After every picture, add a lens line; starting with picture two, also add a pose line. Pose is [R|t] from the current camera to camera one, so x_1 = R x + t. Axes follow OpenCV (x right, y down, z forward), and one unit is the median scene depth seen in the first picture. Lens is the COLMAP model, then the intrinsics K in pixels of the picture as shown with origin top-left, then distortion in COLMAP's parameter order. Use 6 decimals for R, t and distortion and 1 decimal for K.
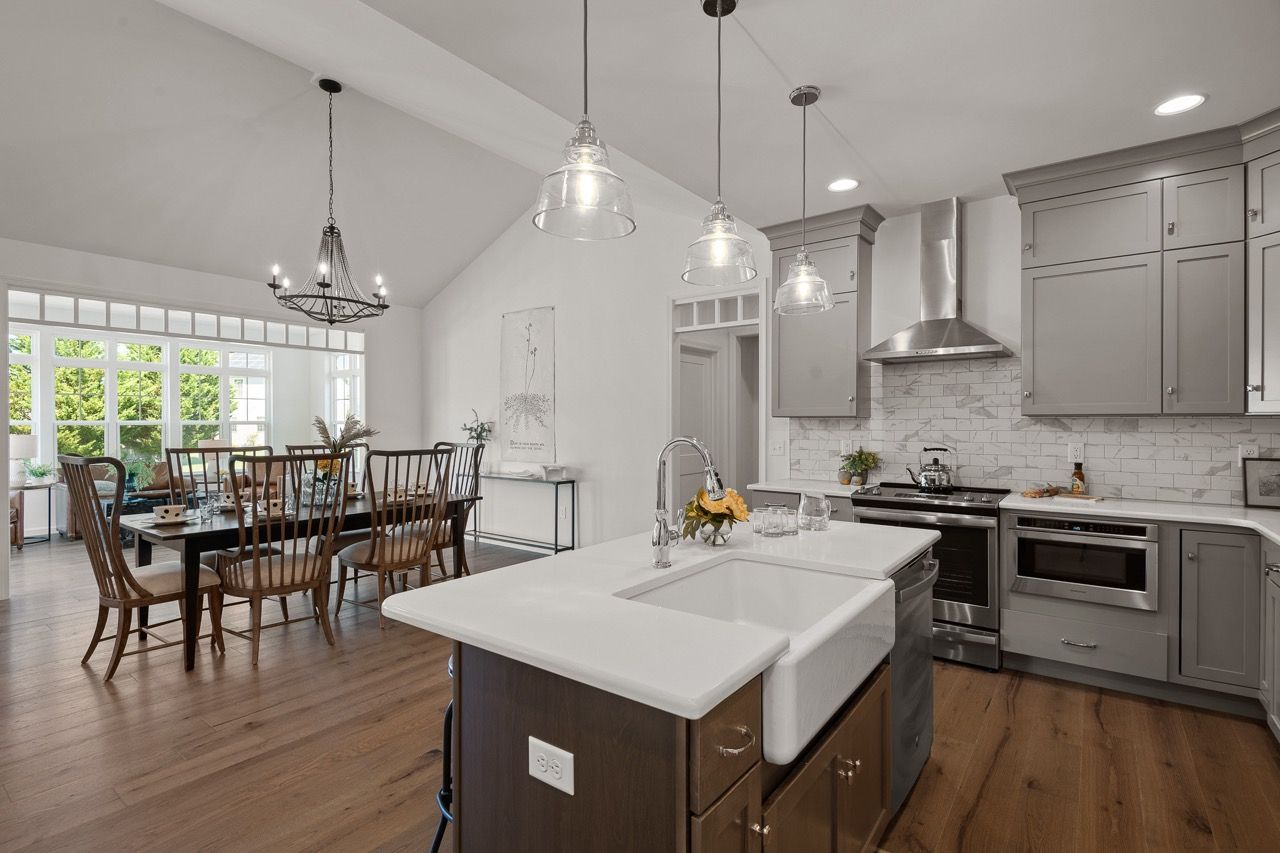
lens RADIAL K [[596.9, 0, 627.7], [0, 596.9, 426.0], [0, 0, 1]] dist [-0.001318, -0.007487]
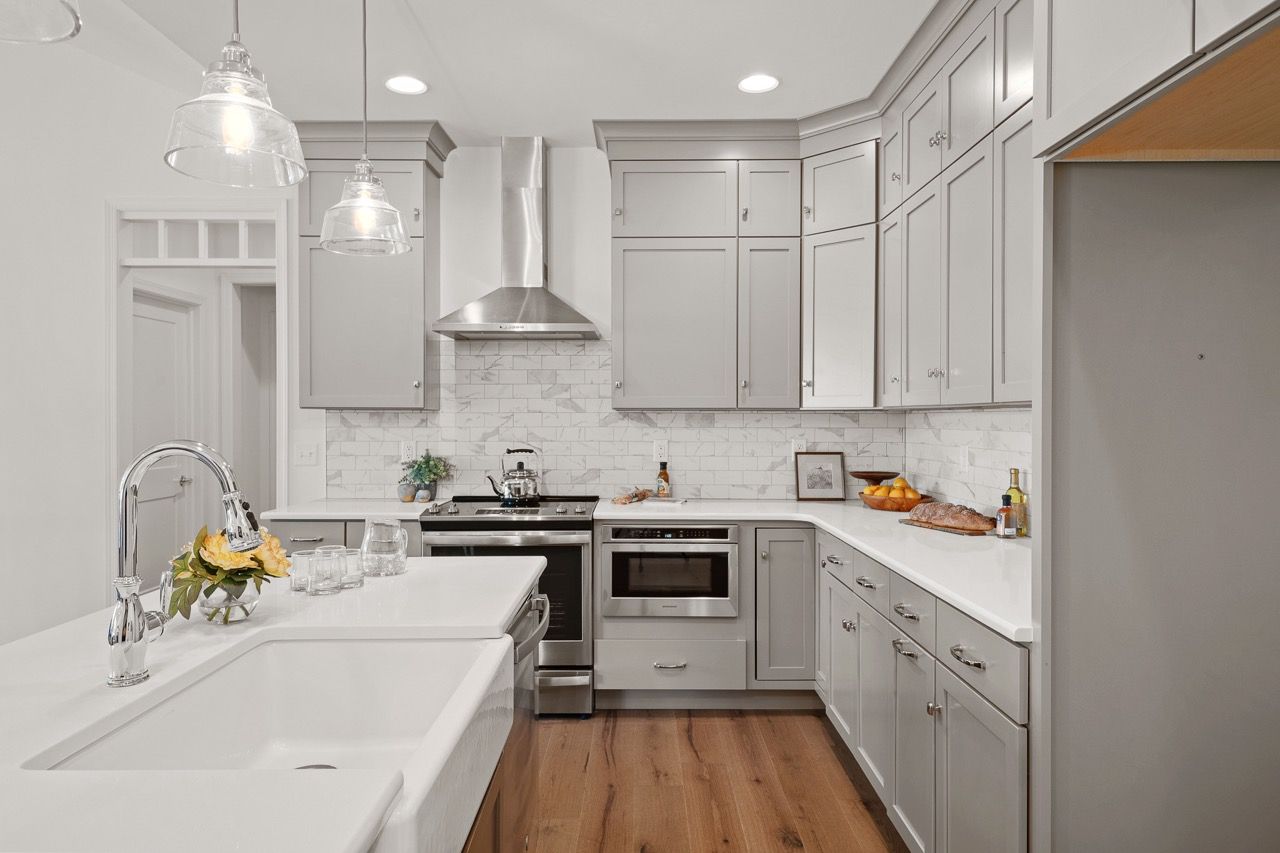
lens RADIAL K [[802.9, 0, 636.2], [0, 802.9, 423.5], [0, 0, 1]] dist [0.029692, -0.001449]
pose [[0.793352, -0.003480, 0.608753, -0.011746], [0.001849, 0.999993, 0.003307, -0.000345], [-0.608760, -0.001498, 0.793353, 0.059972]]
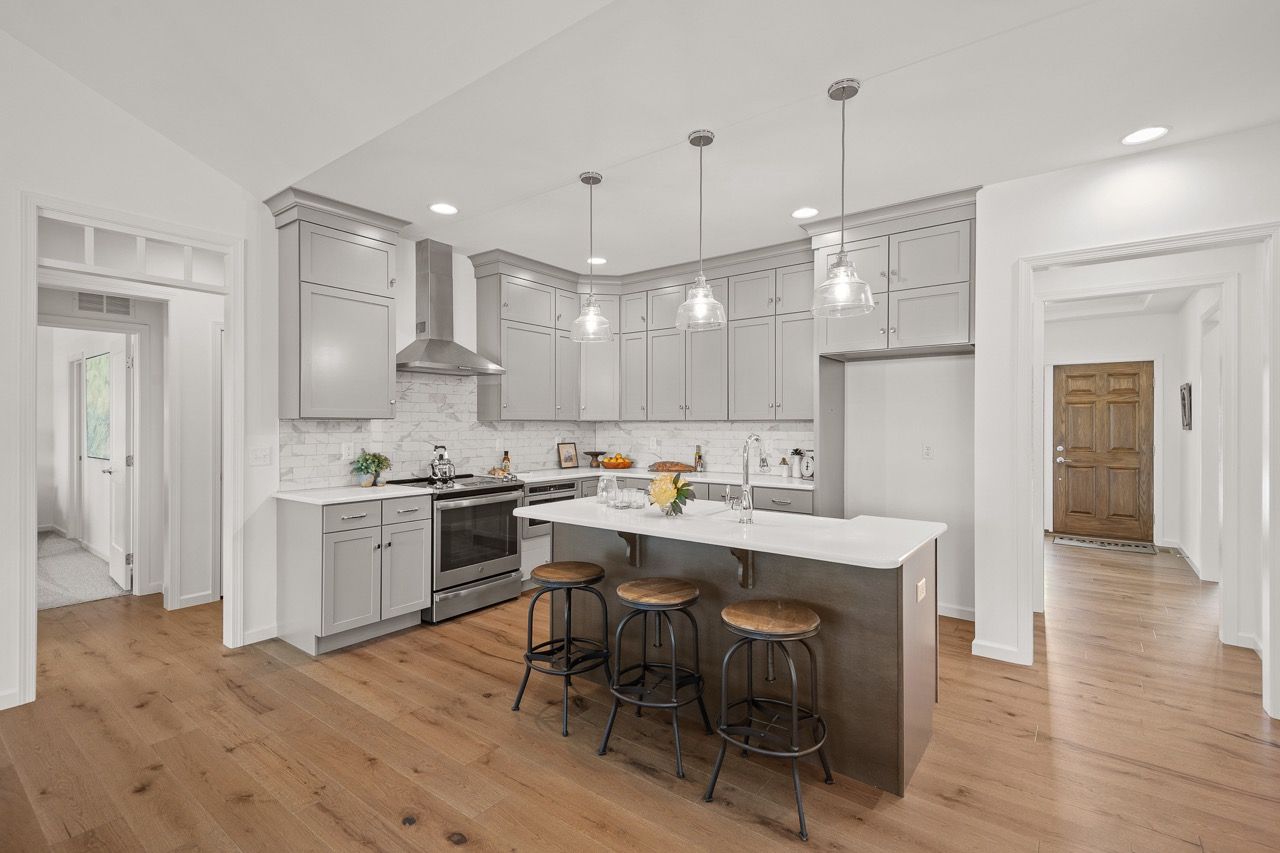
lens RADIAL K [[578.1, 0, 641.5], [0, 578.1, 420.6], [0, 0, 1]] dist [0.034201, -0.000014]
pose [[-0.006900, 0.006330, 0.999956, -0.687450], [0.002062, 0.999978, -0.006316, -0.006288], [-0.999974, 0.002018, -0.006913, 0.616677]]
